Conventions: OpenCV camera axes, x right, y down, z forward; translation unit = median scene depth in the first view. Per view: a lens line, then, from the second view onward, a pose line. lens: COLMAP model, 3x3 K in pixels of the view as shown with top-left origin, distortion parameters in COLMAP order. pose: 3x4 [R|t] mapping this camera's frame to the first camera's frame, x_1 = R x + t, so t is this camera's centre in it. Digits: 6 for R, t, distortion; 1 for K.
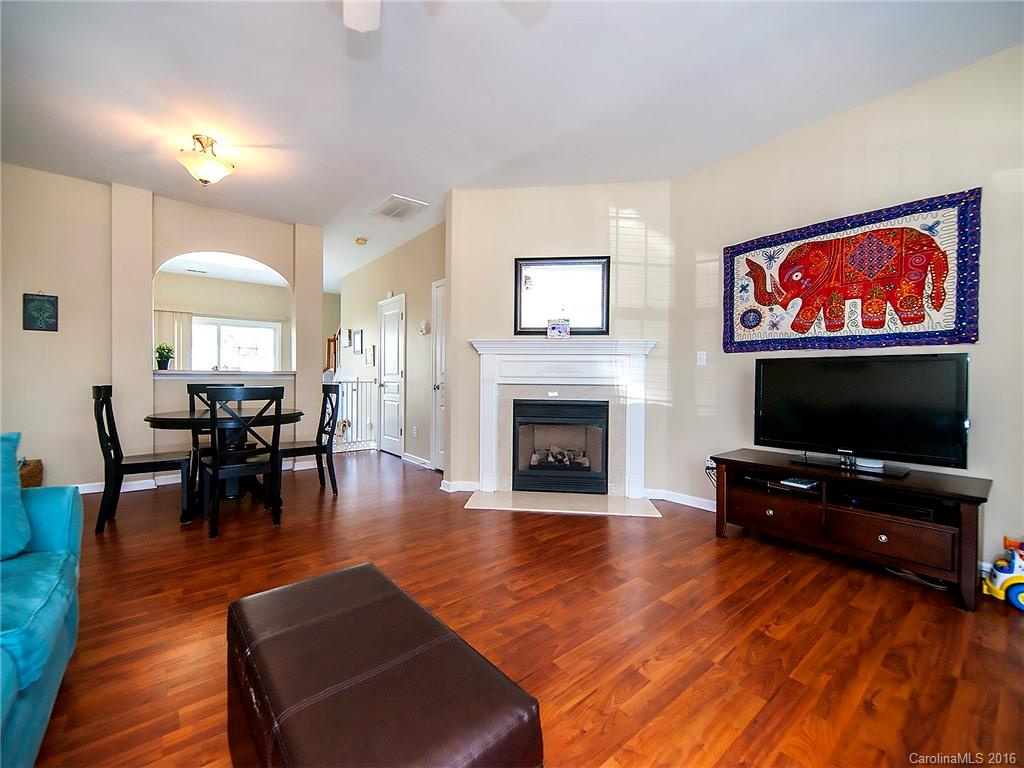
lens RADIAL K [[416.9, 0, 505.1], [0, 416.9, 380.8], [0, 0, 1]] dist [0.001093, -0.002272]
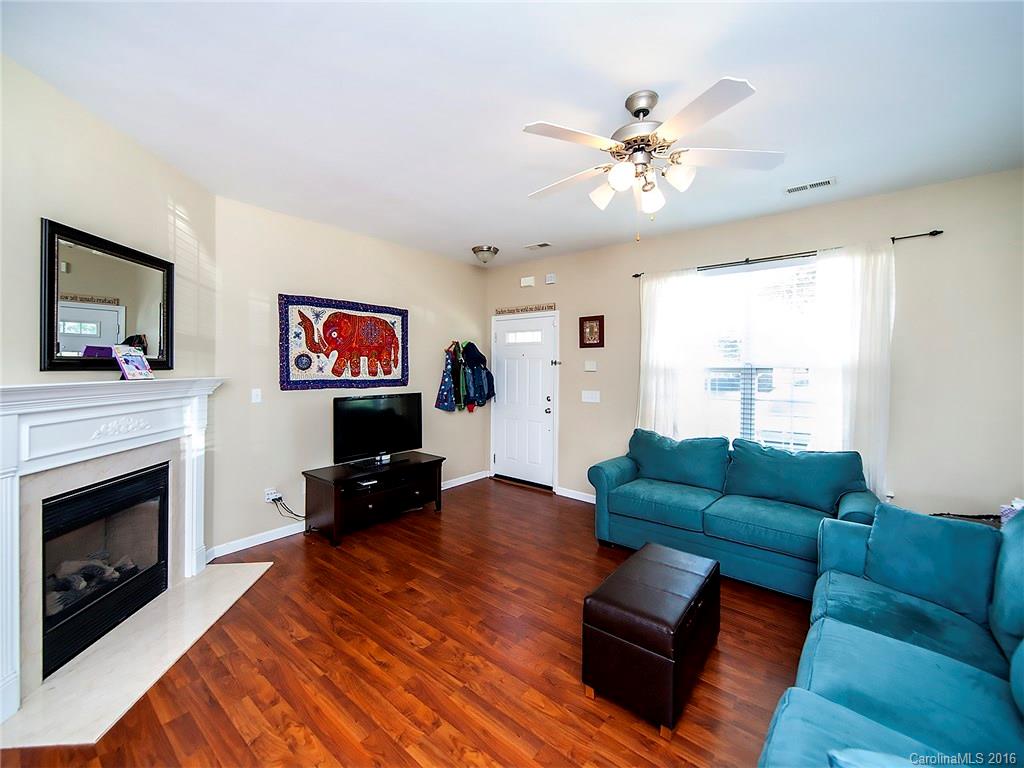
lens RADIAL K [[416.9, 0, 505.7], [0, 416.9, 376.2], [0, 0, 1]] dist [0.001093, -0.002272]
pose [[-0.196456, -0.023726, 0.980225, -0.718436], [0.006161, 0.999658, 0.025431, -0.140270], [-0.980493, 0.011035, -0.196243, 0.693624]]
